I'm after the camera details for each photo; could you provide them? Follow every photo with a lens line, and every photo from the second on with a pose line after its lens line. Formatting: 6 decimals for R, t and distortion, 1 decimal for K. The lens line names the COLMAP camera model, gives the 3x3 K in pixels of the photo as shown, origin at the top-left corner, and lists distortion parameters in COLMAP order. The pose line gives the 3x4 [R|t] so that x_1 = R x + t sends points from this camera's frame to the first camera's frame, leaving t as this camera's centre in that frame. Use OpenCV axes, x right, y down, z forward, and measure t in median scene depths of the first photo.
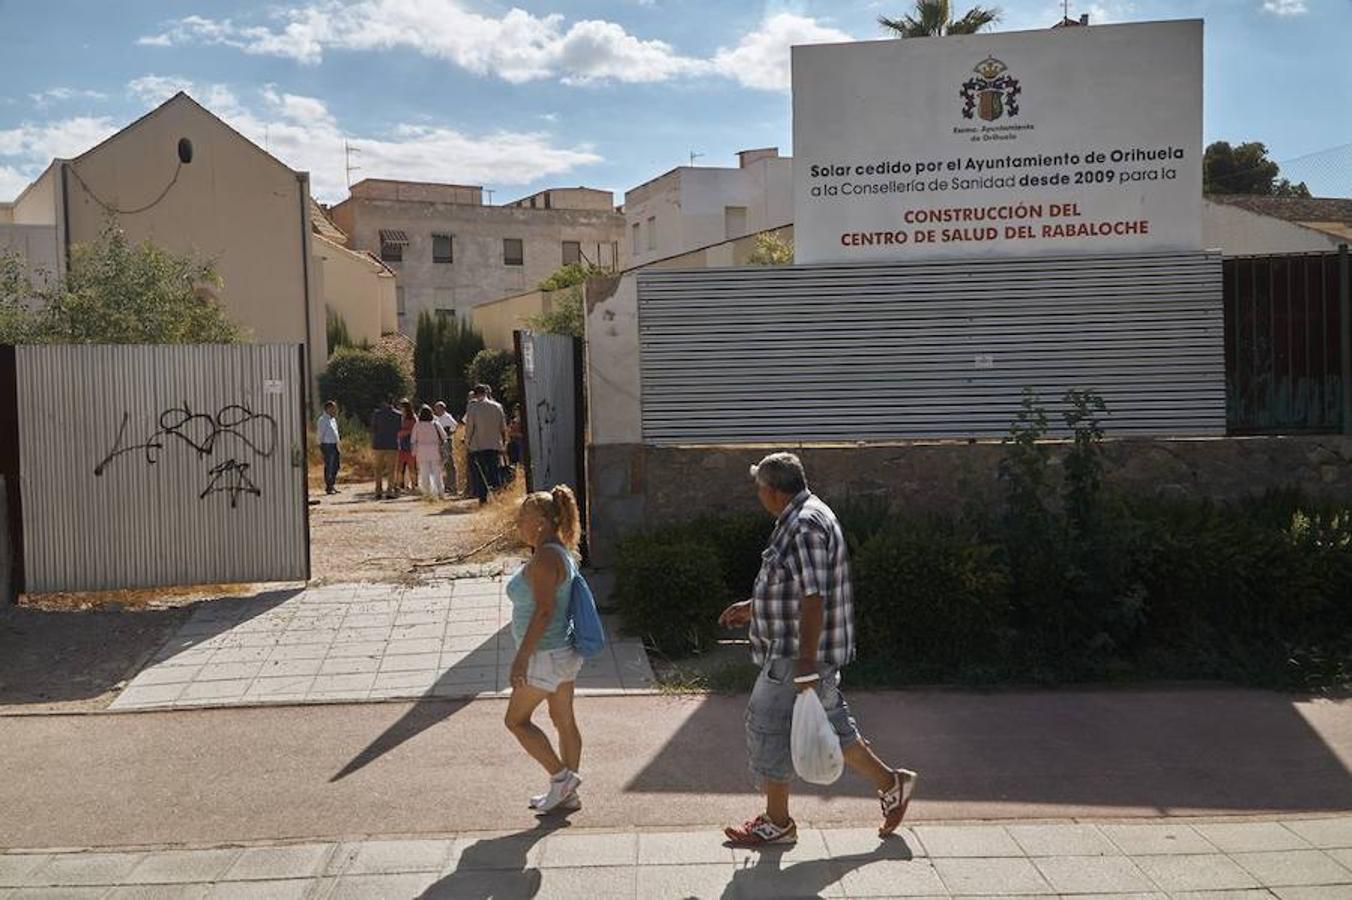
lens RADIAL K [[1376.8, 0, 676.6], [0, 1376.8, 452.2], [0, 0, 1]] dist [0.065997, 0.000000]
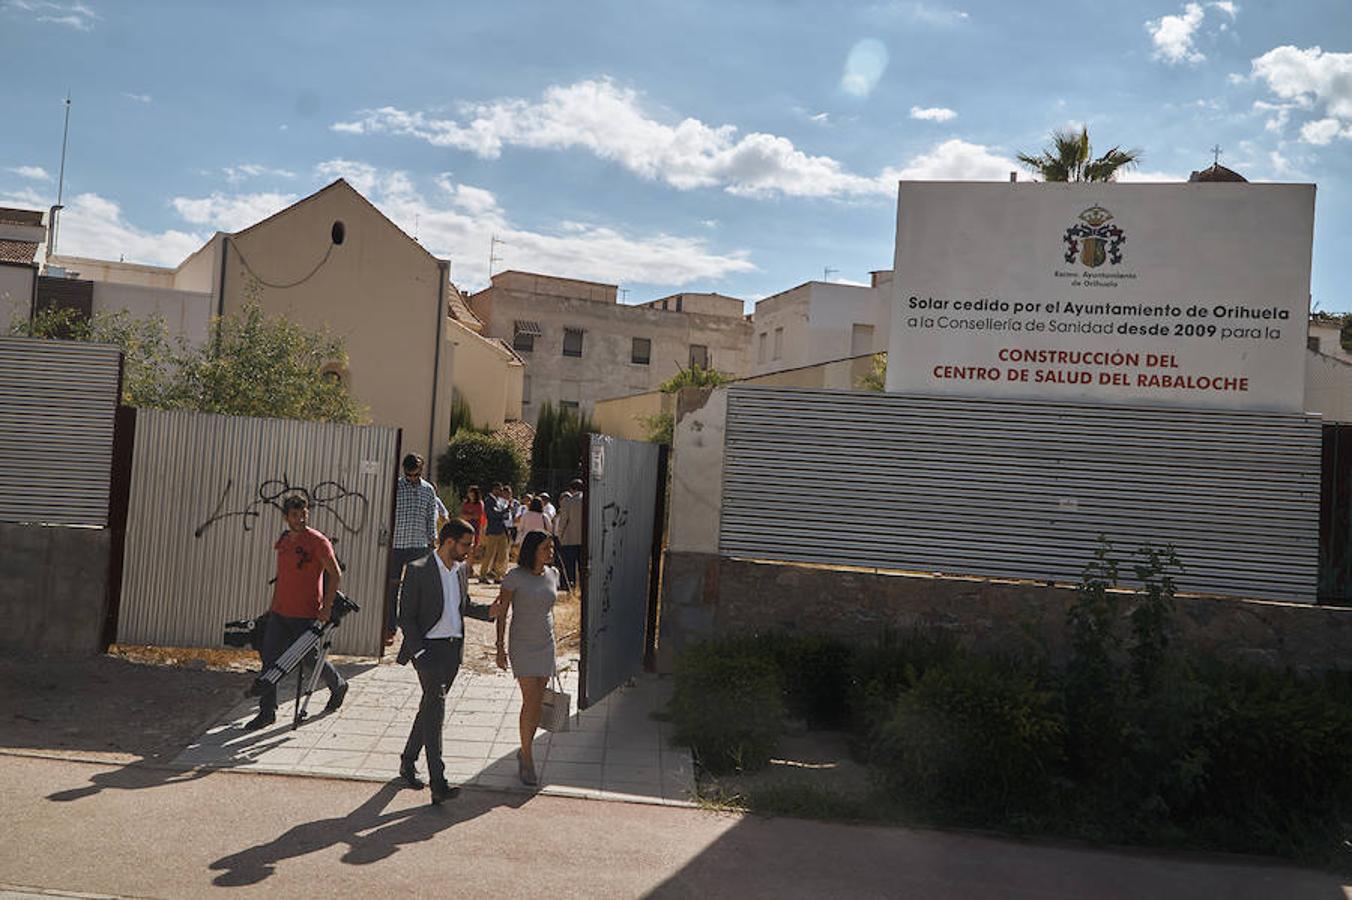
lens RADIAL K [[1376.8, 0, 679.3], [0, 1376.8, 451.3], [0, 0, 1]] dist [0.065997, 0.000000]
pose [[0.992323, 0.087099, -0.087803, 0.028750], [-0.093510, 0.993029, -0.071753, -0.005982], [0.080941, 0.079413, 0.993550, -0.013901]]
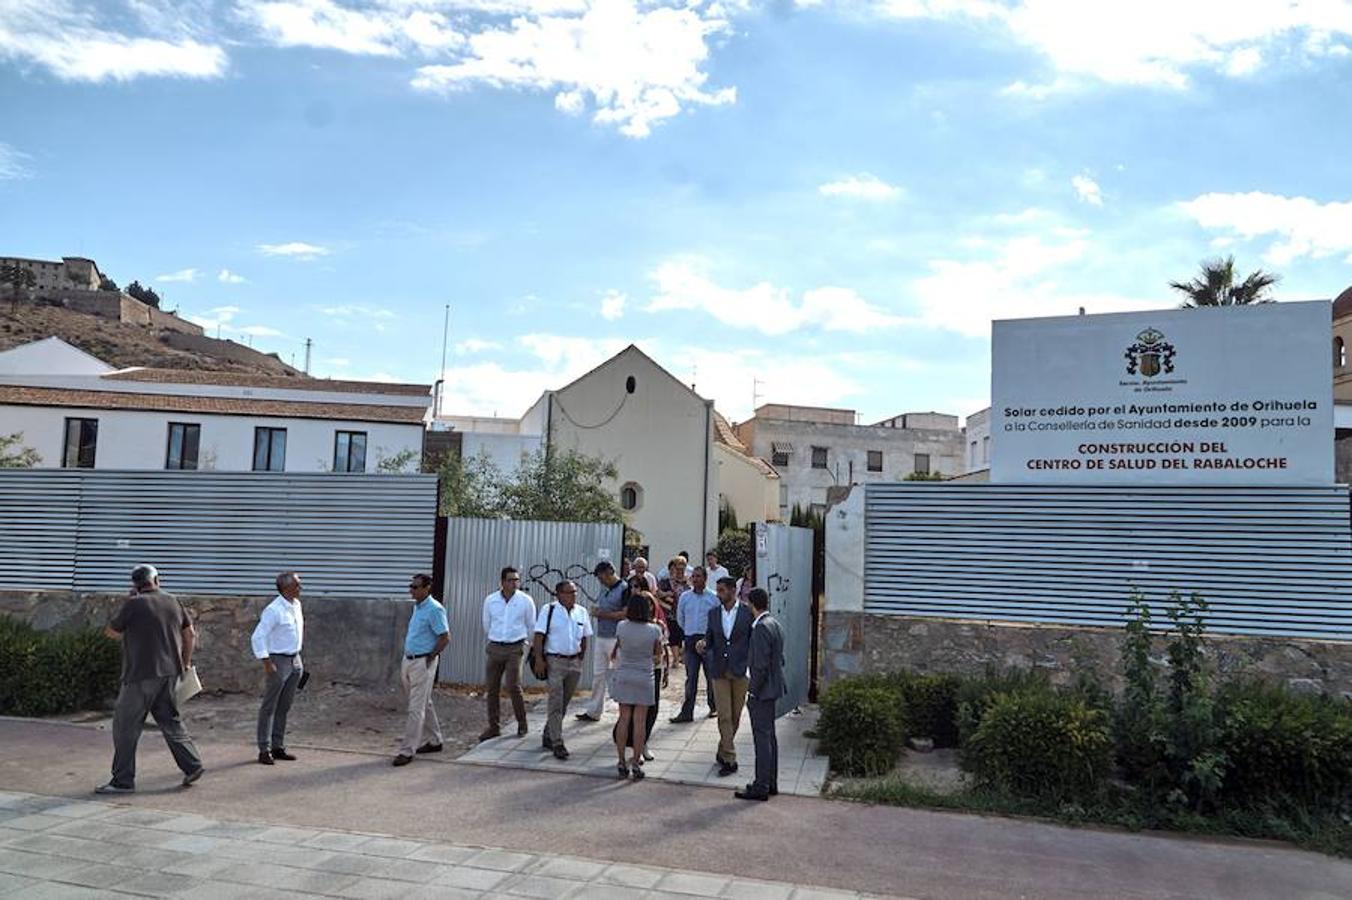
lens RADIAL K [[1104.1, 0, 680.2], [0, 1104.1, 455.4], [0, 0, 1]] dist [0.013904, -0.012749]
pose [[0.951188, 0.028486, -0.307295, 0.127432], [-0.073202, 0.988140, -0.134983, 0.001146], [0.299806, 0.150889, 0.941992, -0.073978]]
